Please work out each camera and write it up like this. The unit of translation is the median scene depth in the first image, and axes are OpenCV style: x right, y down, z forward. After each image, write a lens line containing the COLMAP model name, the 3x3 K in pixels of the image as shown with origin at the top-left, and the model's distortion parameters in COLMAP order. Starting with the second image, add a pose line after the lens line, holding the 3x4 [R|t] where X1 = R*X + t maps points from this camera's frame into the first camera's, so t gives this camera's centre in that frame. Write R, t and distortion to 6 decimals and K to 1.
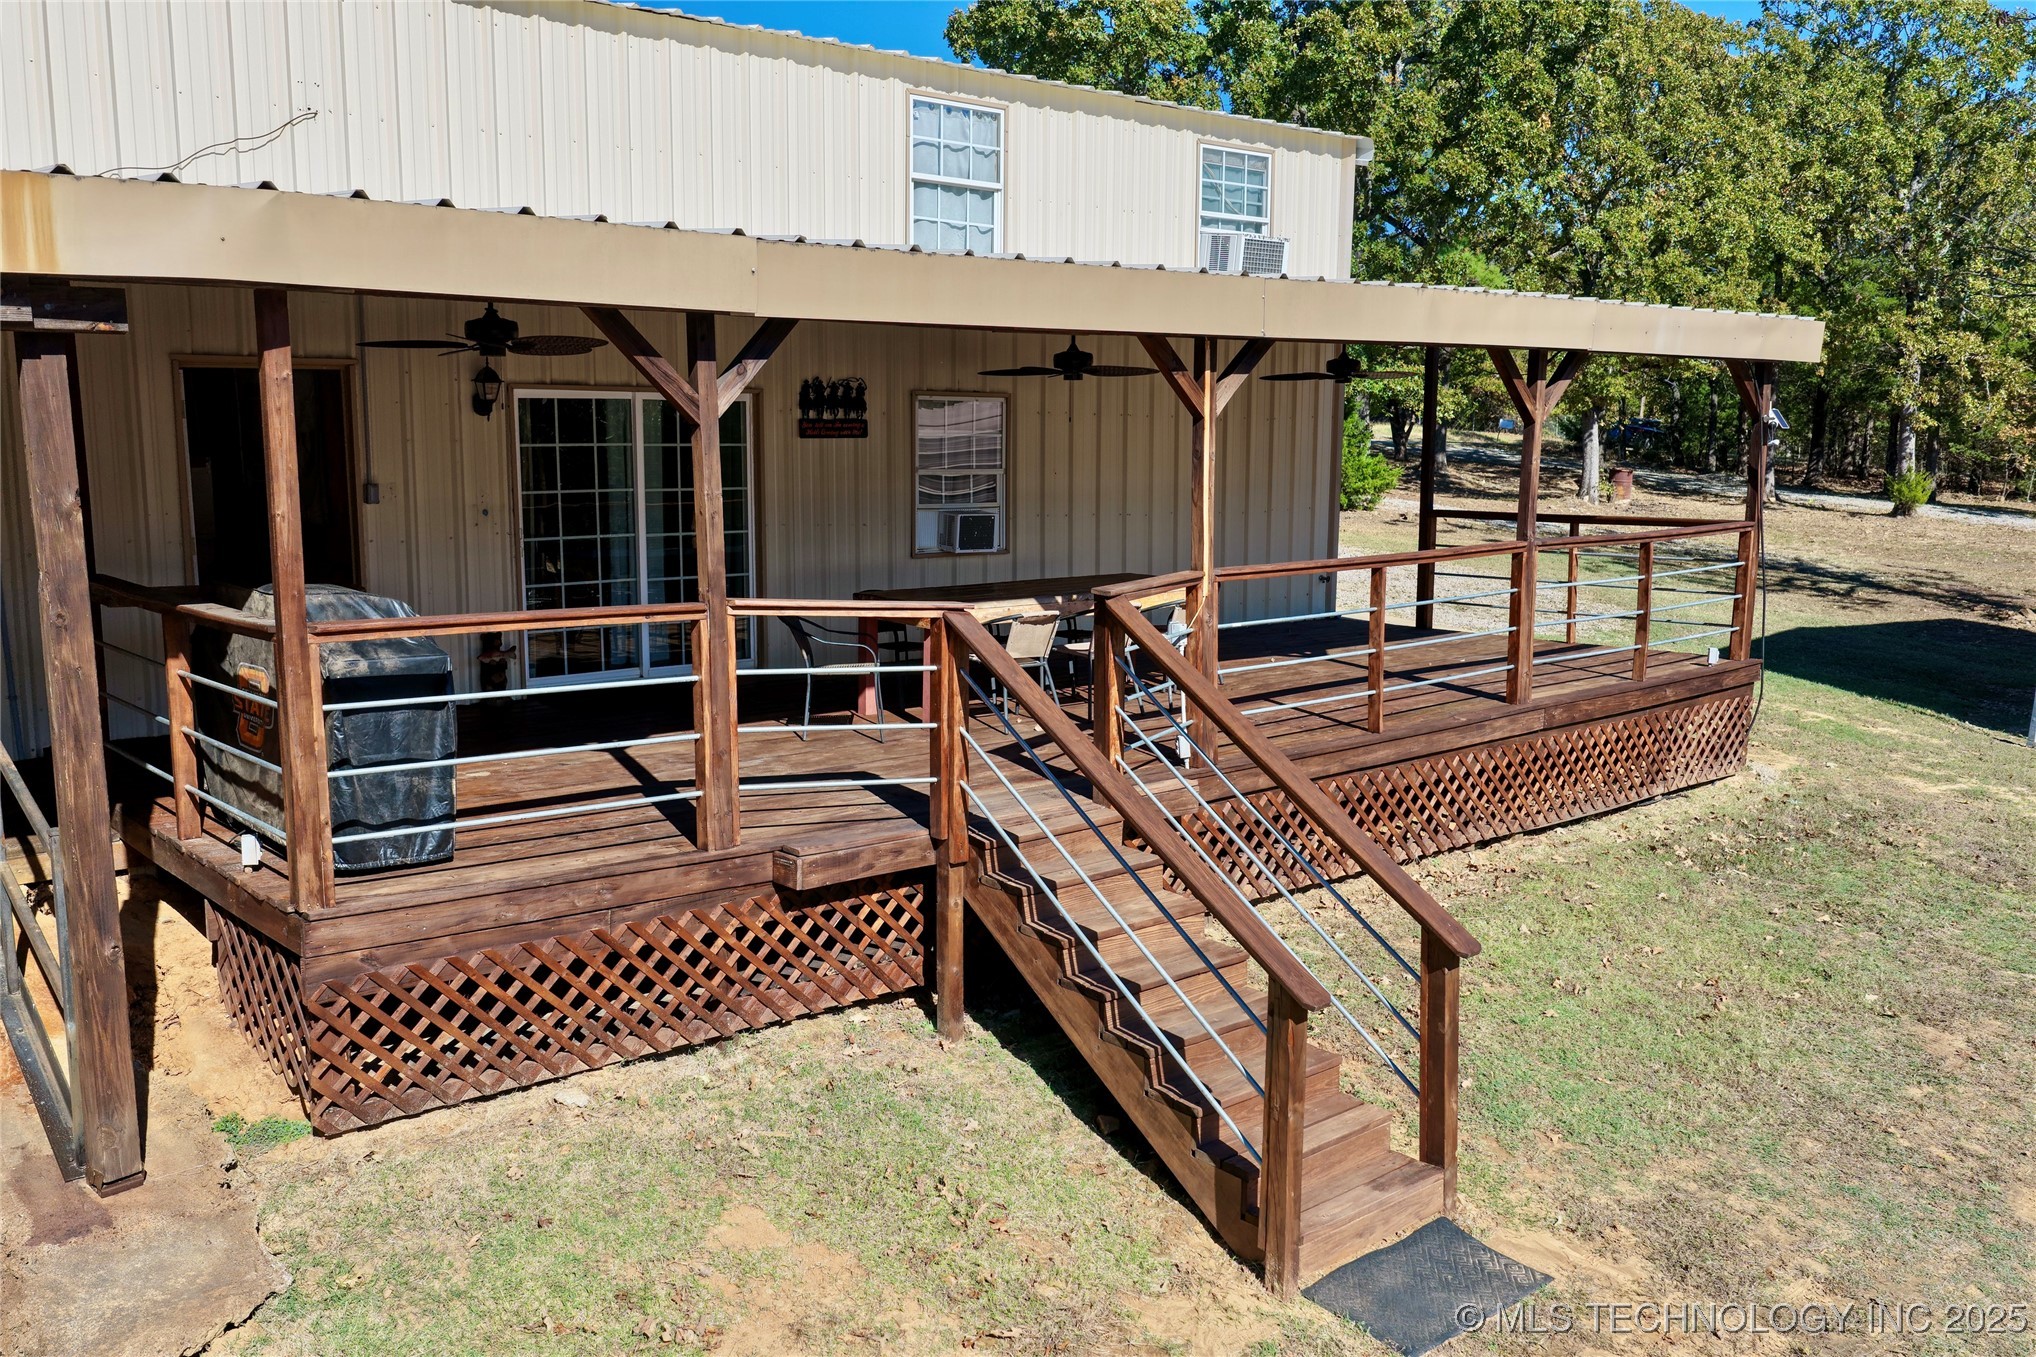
lens RADIAL K [[1684.5, 0, 1025.4], [0, 1684.5, 679.6], [0, 0, 1]] dist [-0.008757, 0.004292]
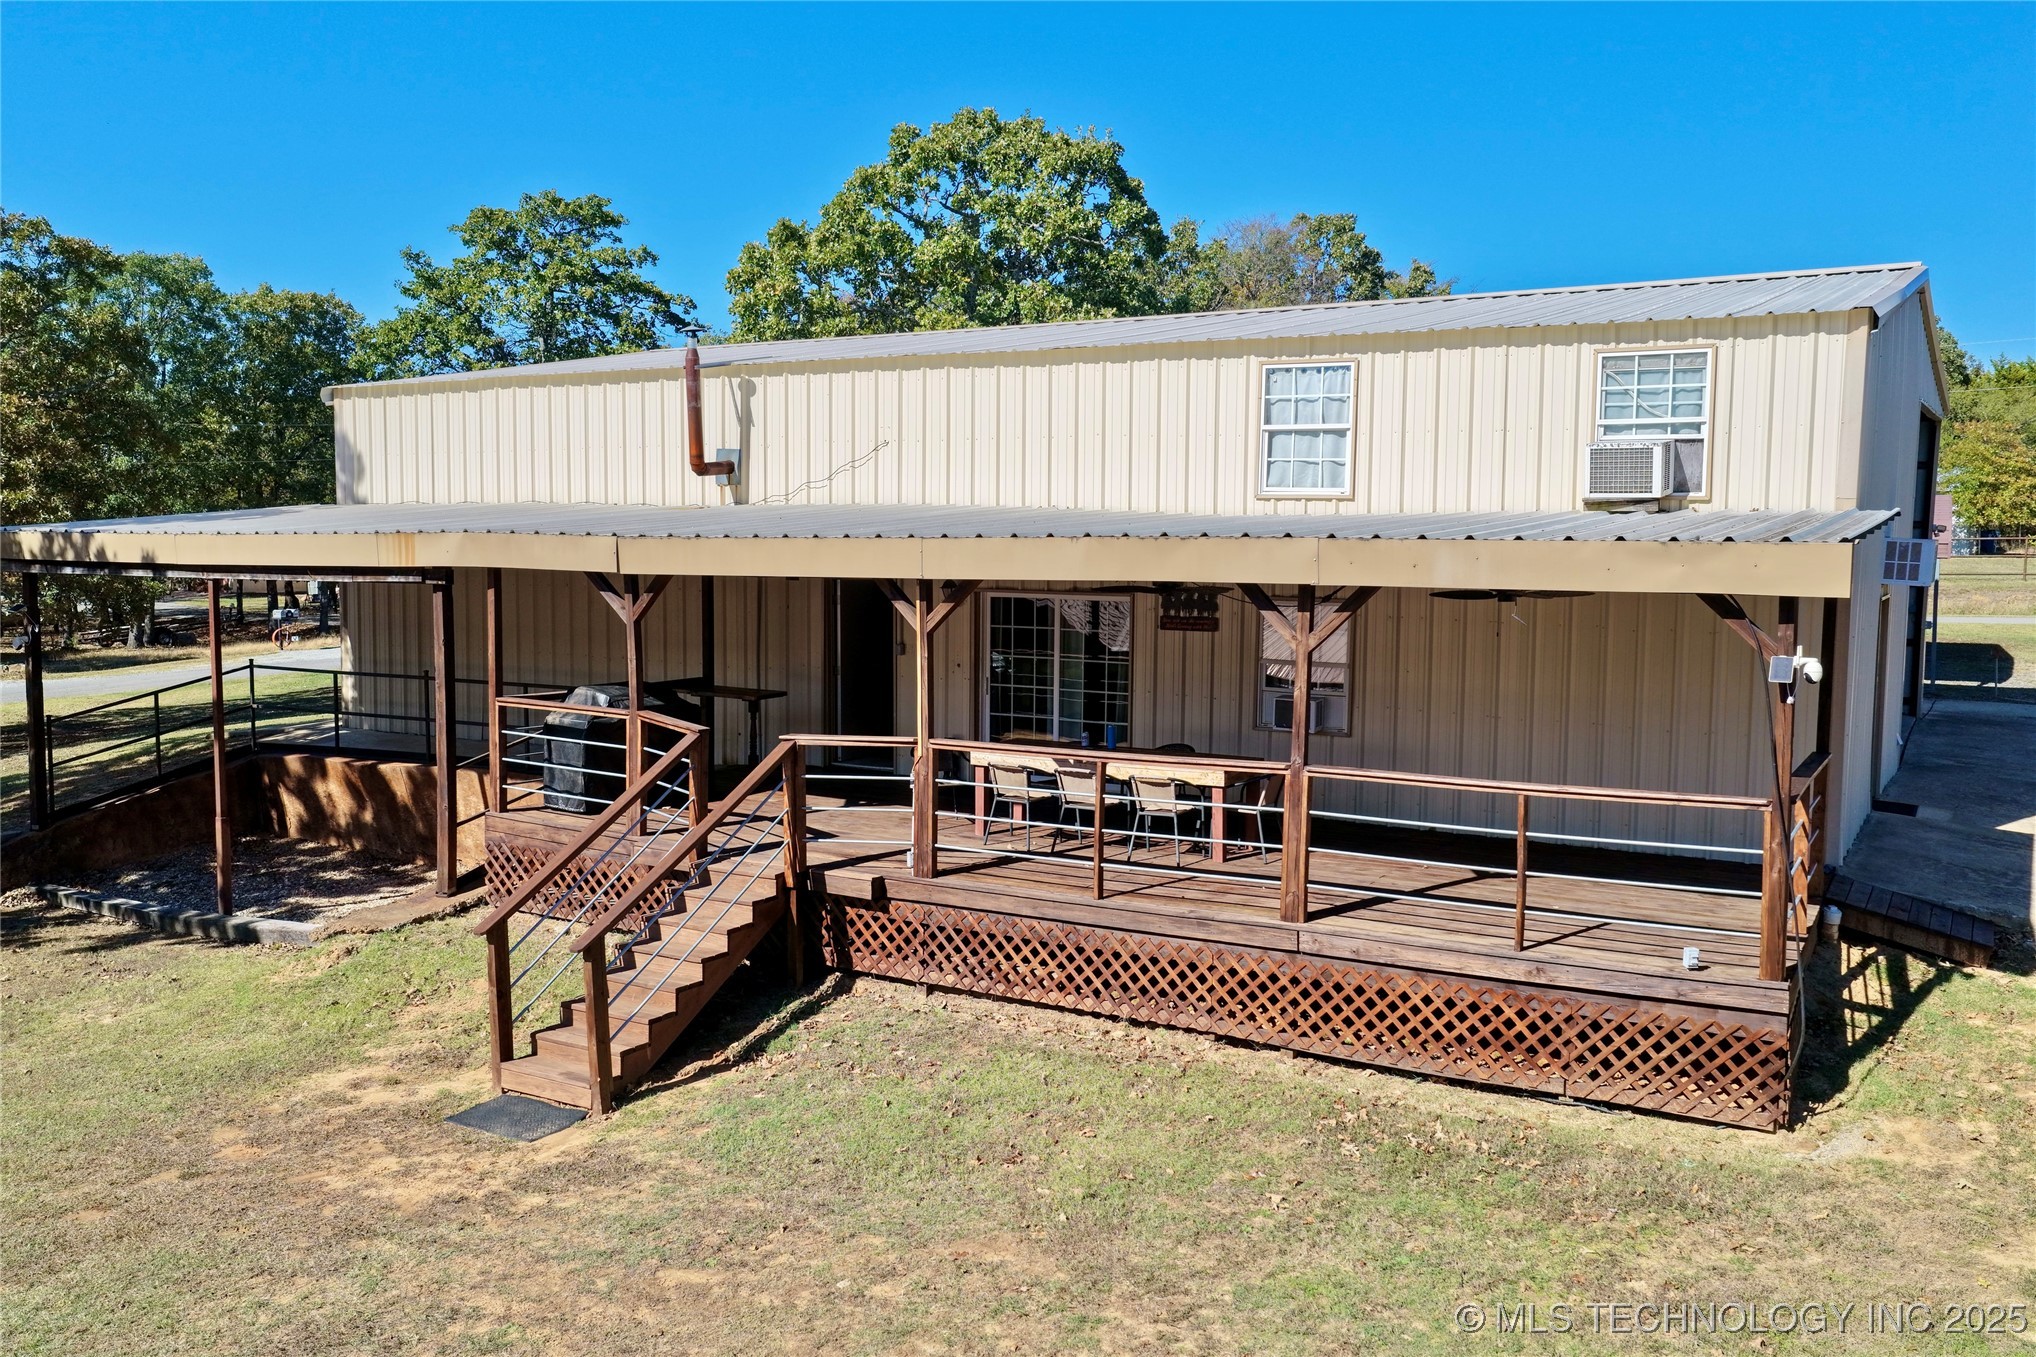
lens RADIAL K [[1704.0, 0, 1026.2], [0, 1704.0, 658.0], [0, 0, 1]] dist [-0.007638, 0.029982]
pose [[0.324104, 0.065207, -0.943772, 1.219089], [-0.150152, 0.988521, 0.016734, -0.137989], [0.934029, 0.136285, 0.330175, 0.486871]]
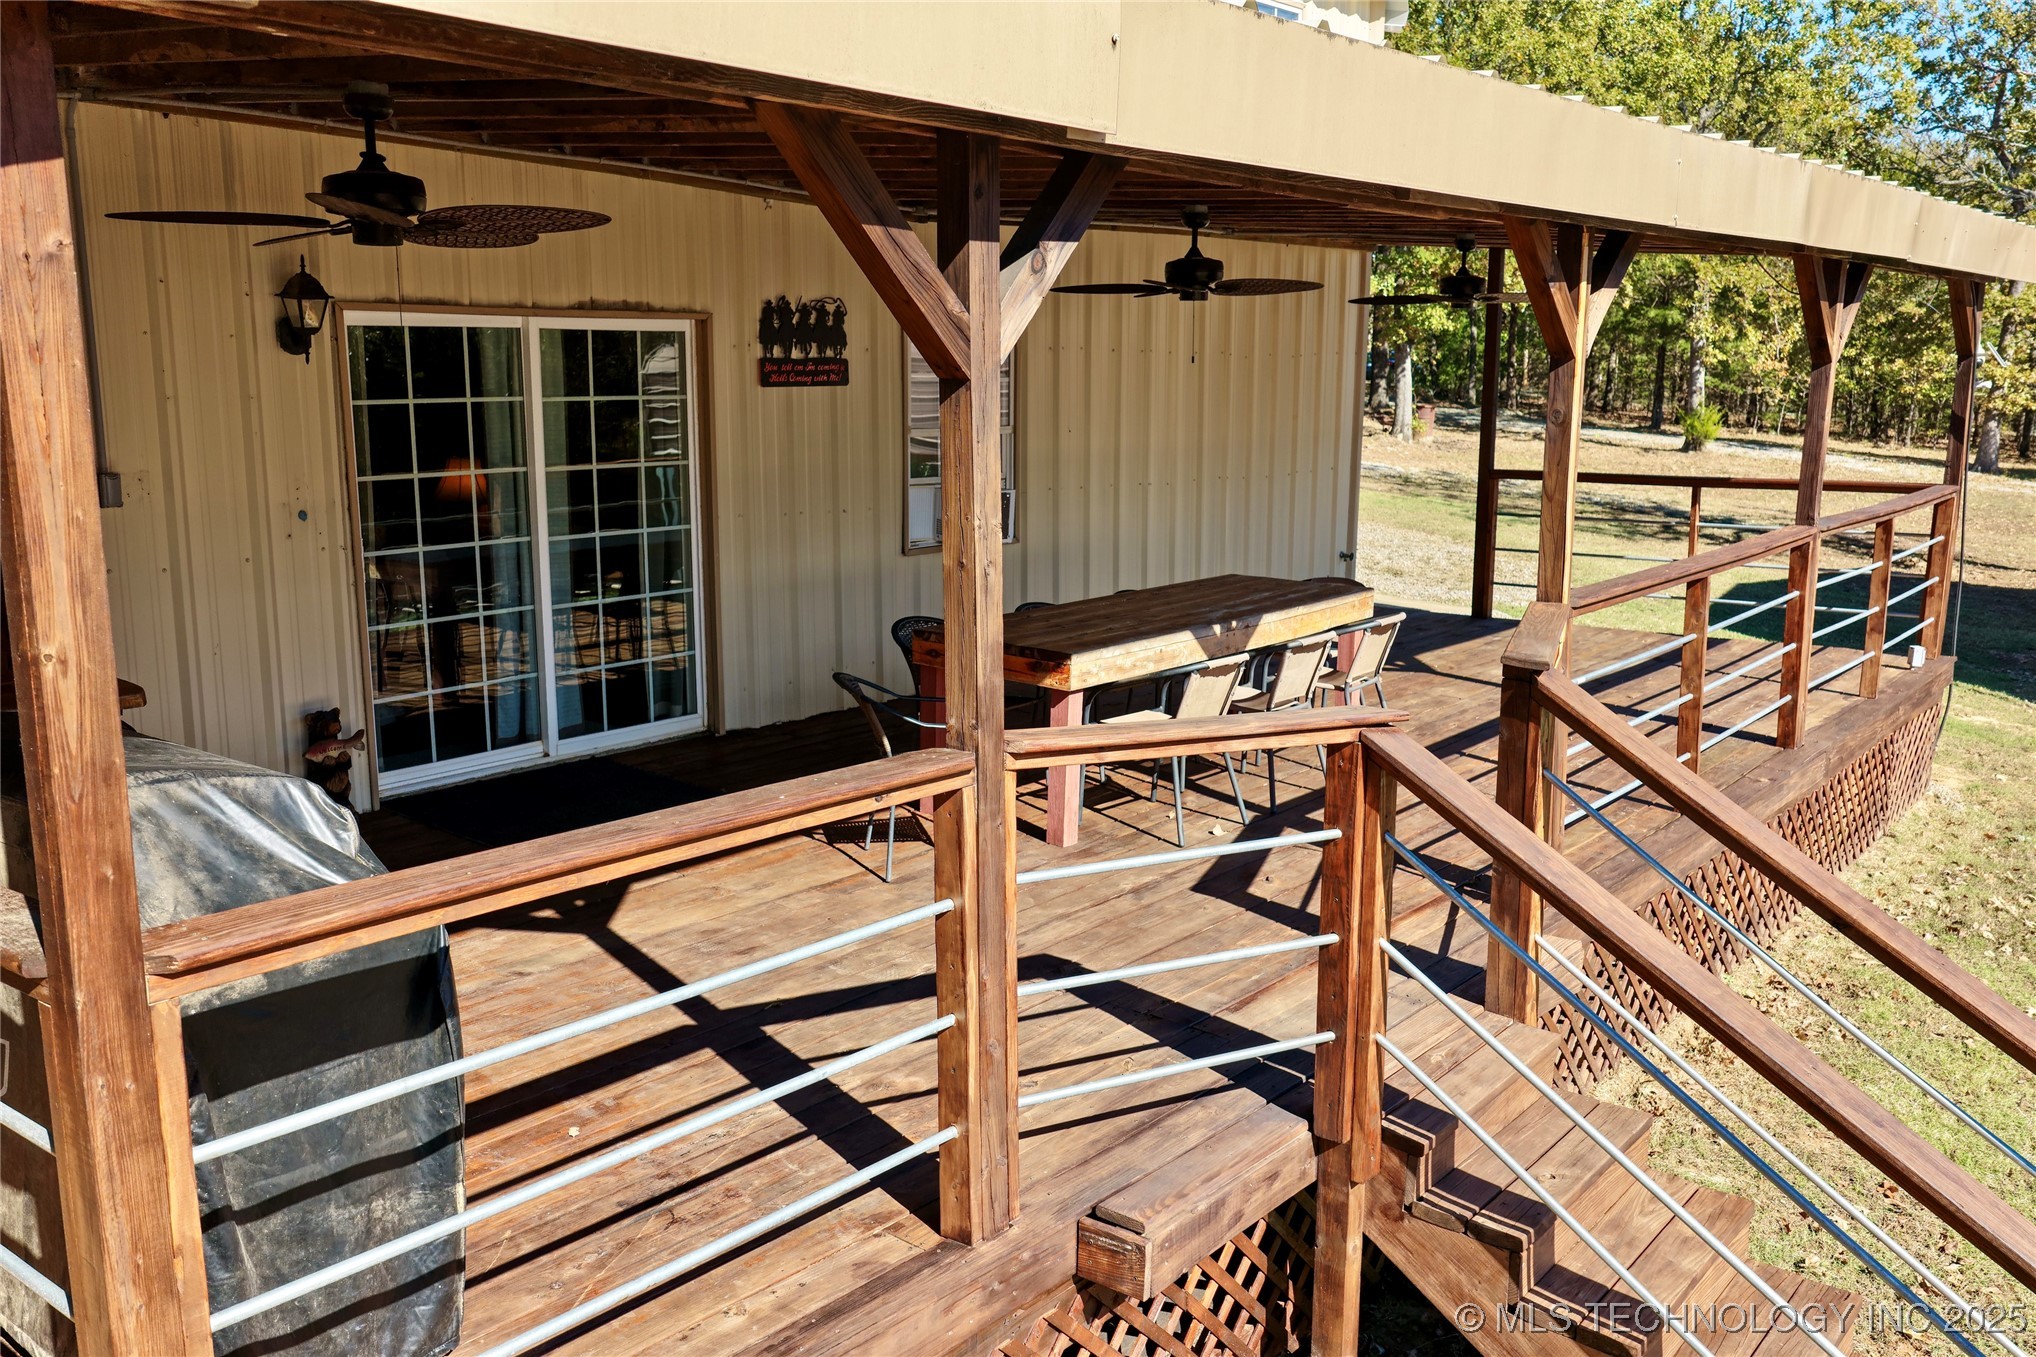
lens RADIAL K [[1714.7, 0, 1050.0], [0, 1714.7, 680.5], [0, 0, 1]] dist [-0.015281, 0.047356]
pose [[0.983118, -0.034673, 0.179659, -0.159975], [0.028215, 0.998865, 0.038378, -0.052725], [-0.180786, -0.032661, 0.982980, 0.323285]]
